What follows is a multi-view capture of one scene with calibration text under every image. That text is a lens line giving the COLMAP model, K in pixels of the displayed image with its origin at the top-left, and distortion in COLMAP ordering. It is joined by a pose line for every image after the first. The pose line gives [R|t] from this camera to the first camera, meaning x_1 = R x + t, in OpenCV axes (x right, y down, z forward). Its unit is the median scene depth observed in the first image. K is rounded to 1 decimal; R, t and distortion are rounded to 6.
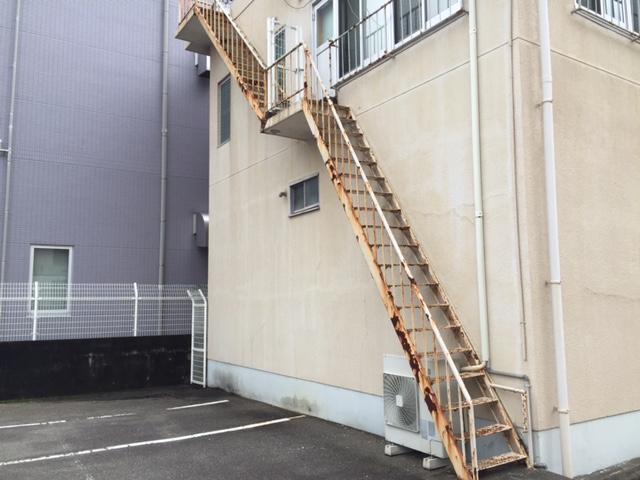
lens RADIAL K [[570.7, 0, 318.2], [0, 570.7, 240.6], [0, 0, 1]] dist [0.067536, -0.027284]
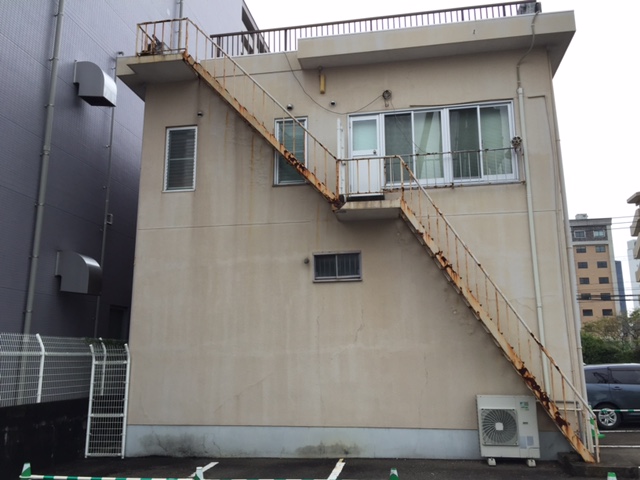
lens RADIAL K [[570.7, 0, 320.6], [0, 570.7, 238.2], [0, 0, 1]] dist [0.067536, -0.027284]
pose [[0.659064, 0.164516, 0.733873, -0.721817], [-0.081684, 0.985667, -0.147605, 0.032056], [-0.747638, 0.037336, 0.663056, 0.183940]]
